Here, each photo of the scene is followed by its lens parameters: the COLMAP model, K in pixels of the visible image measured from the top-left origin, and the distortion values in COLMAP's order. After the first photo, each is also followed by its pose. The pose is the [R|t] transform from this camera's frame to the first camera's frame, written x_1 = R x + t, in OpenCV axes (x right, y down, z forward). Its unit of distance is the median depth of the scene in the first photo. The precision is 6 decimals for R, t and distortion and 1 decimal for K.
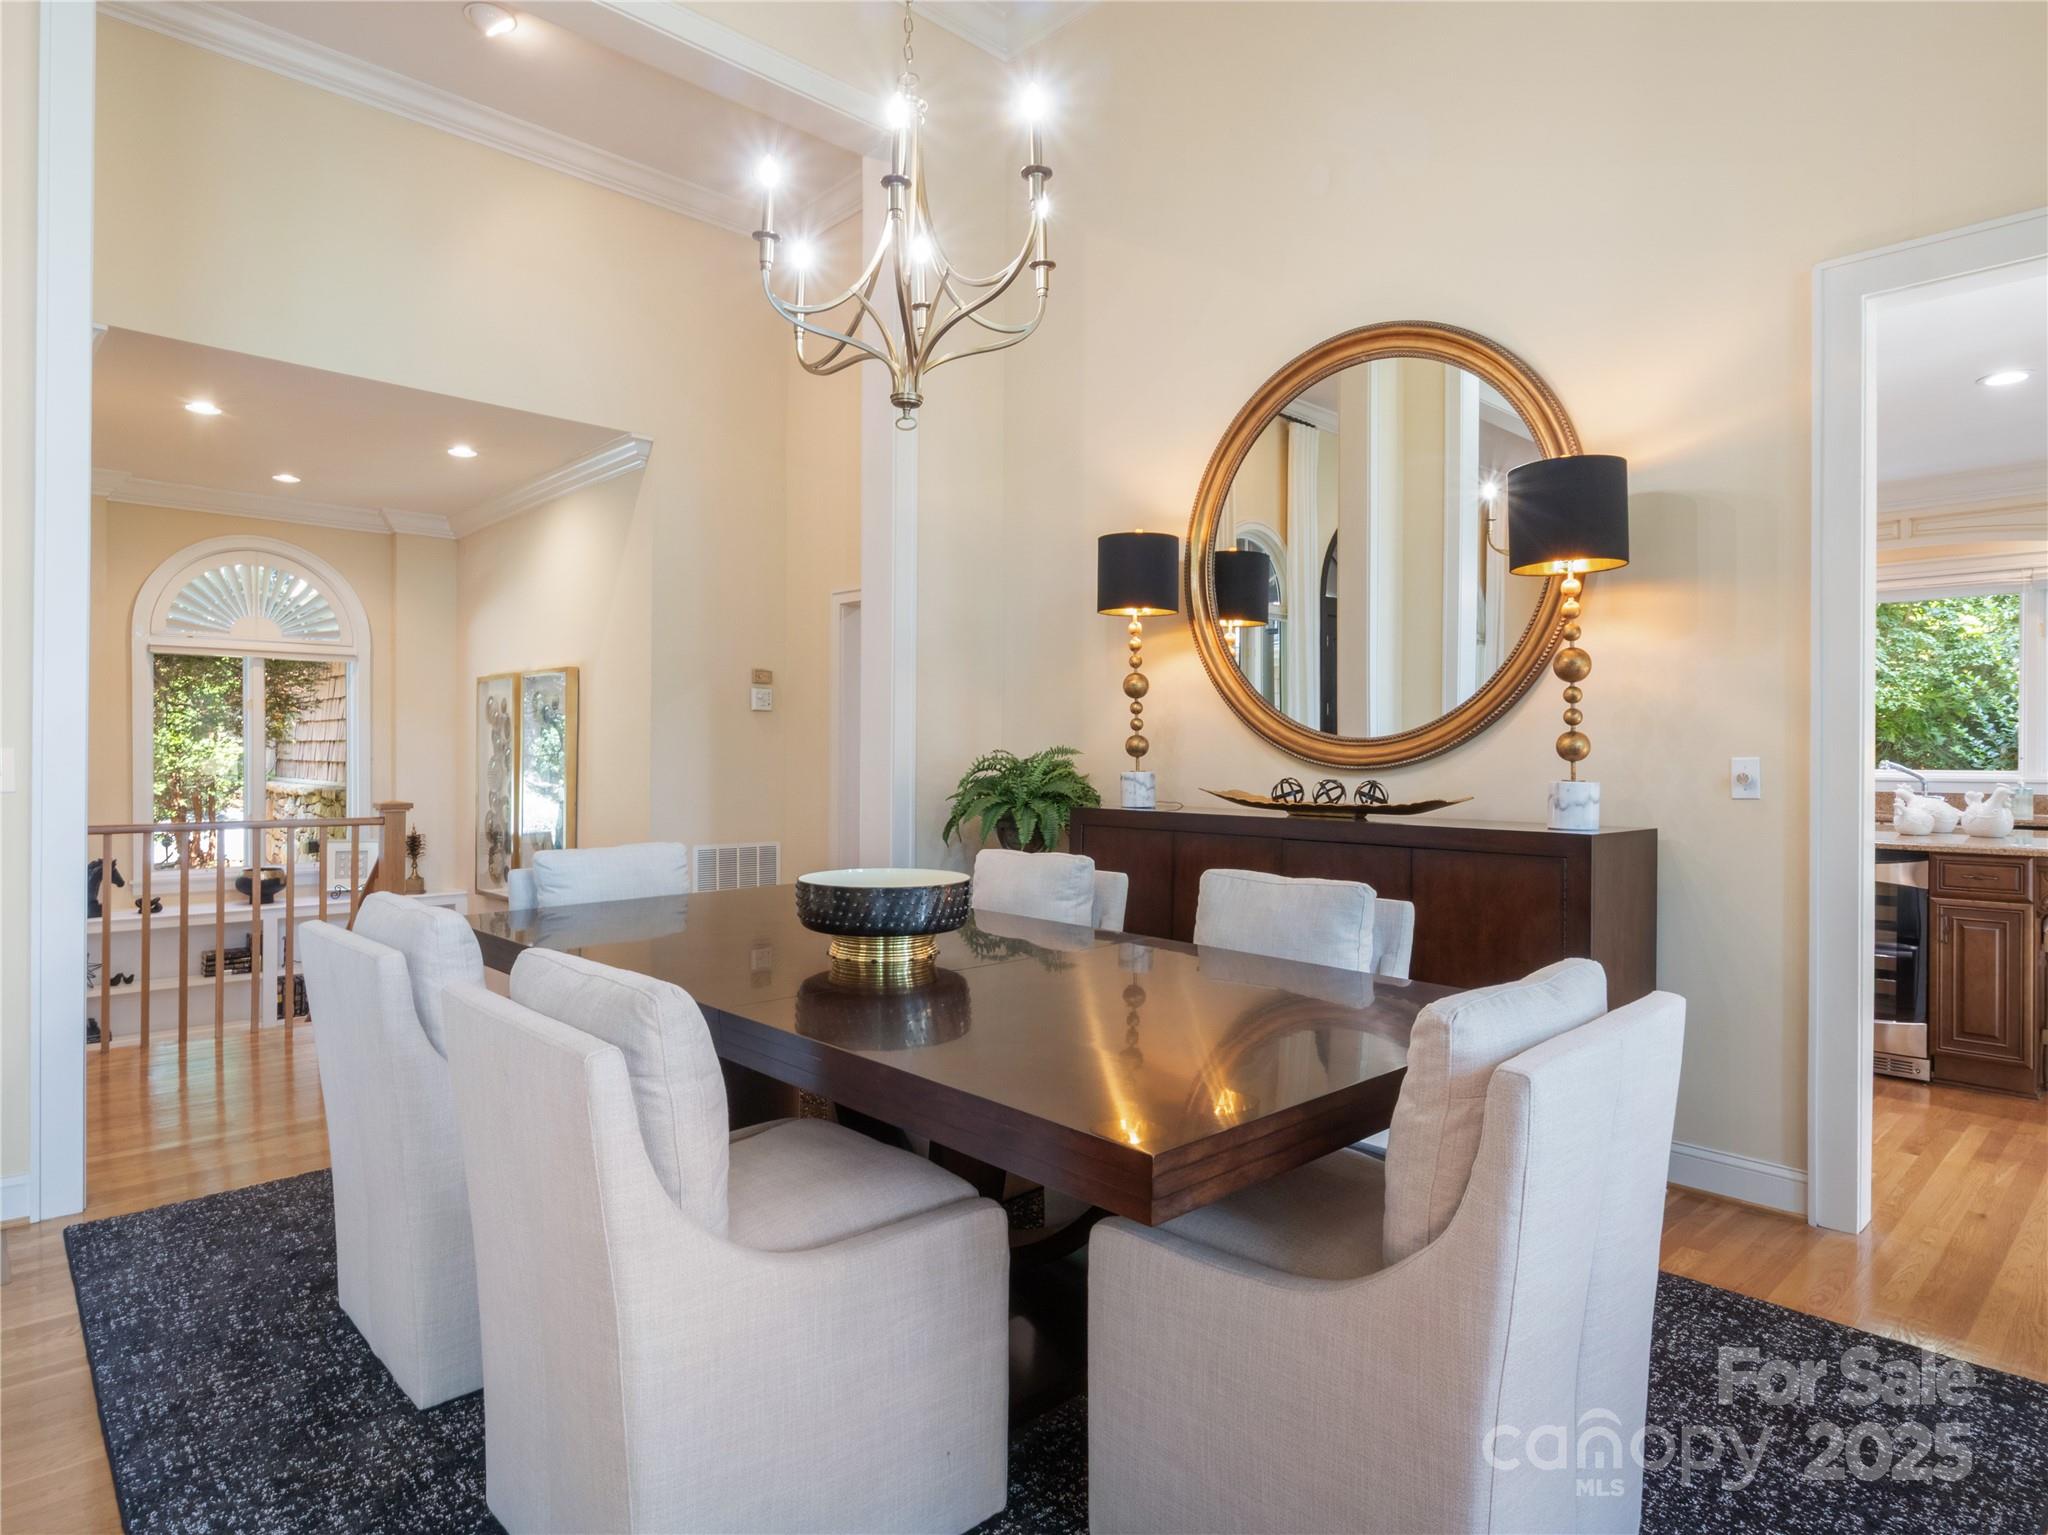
lens RADIAL K [[1230.8, 0, 1023.4], [0, 1230.8, 756.8], [0, 0, 1]] dist [-0.003379, -0.001658]
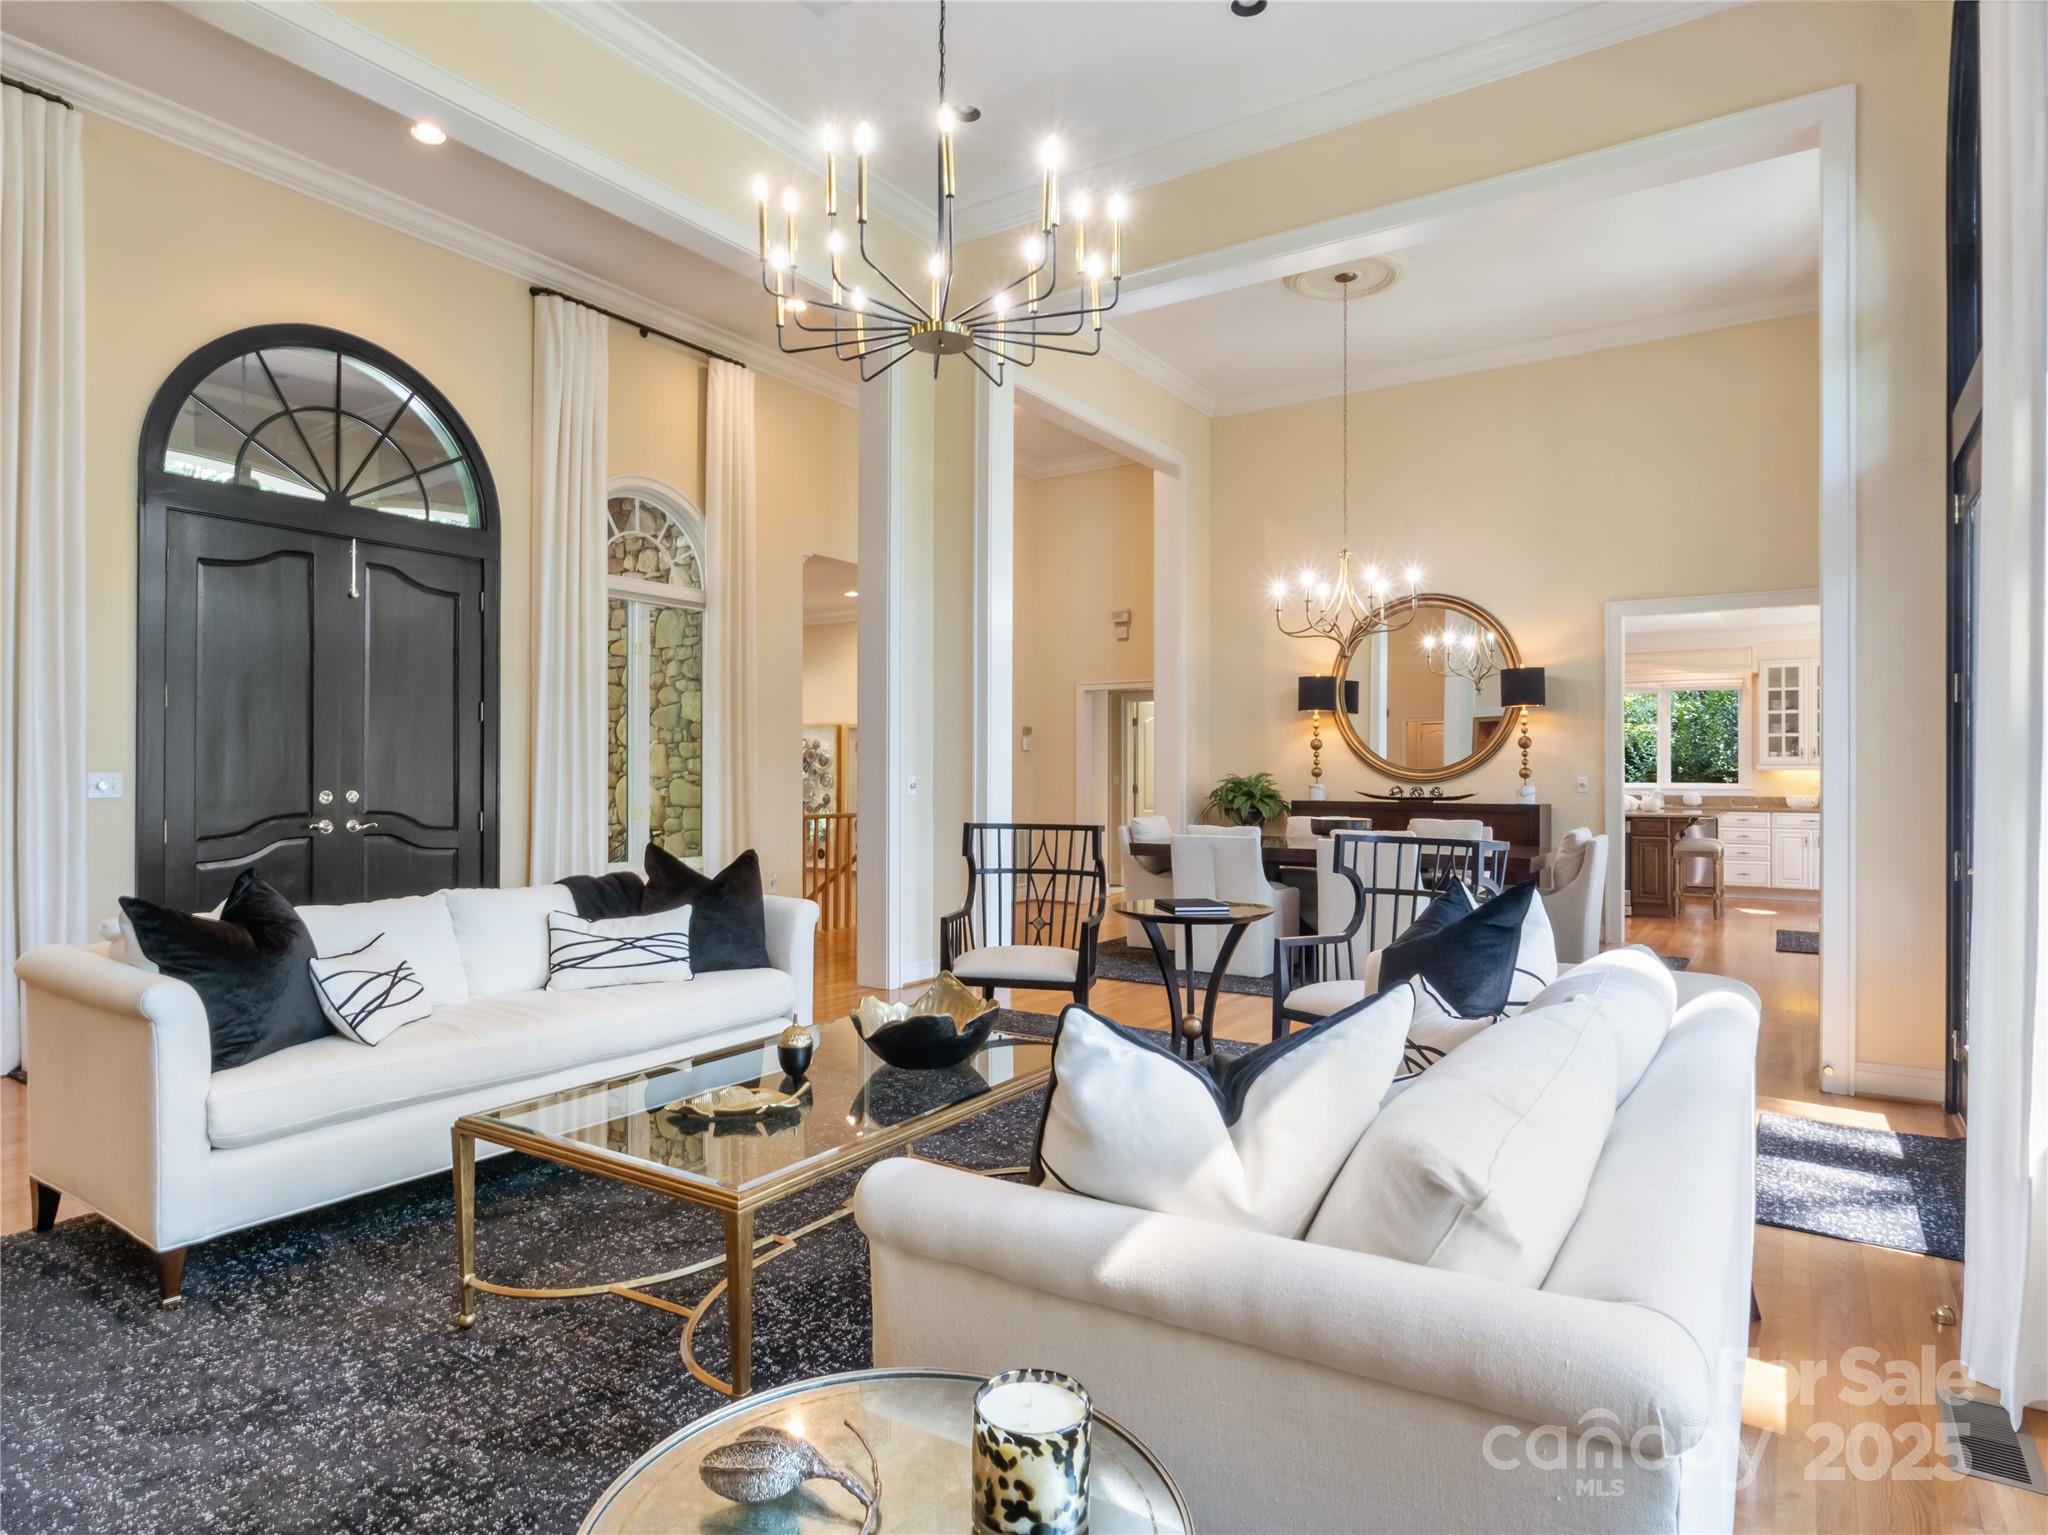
lens RADIAL K [[1173.8, 0, 1024.0], [0, 1173.8, 767.5], [0, 0, 1]] dist [-0.004140, -0.000041]
pose [[0.979272, 0.000635, 0.202547, -0.841548], [0.000642, 0.999980, -0.006236, -0.003710], [-0.202547, 0.006237, 0.979253, -0.949660]]
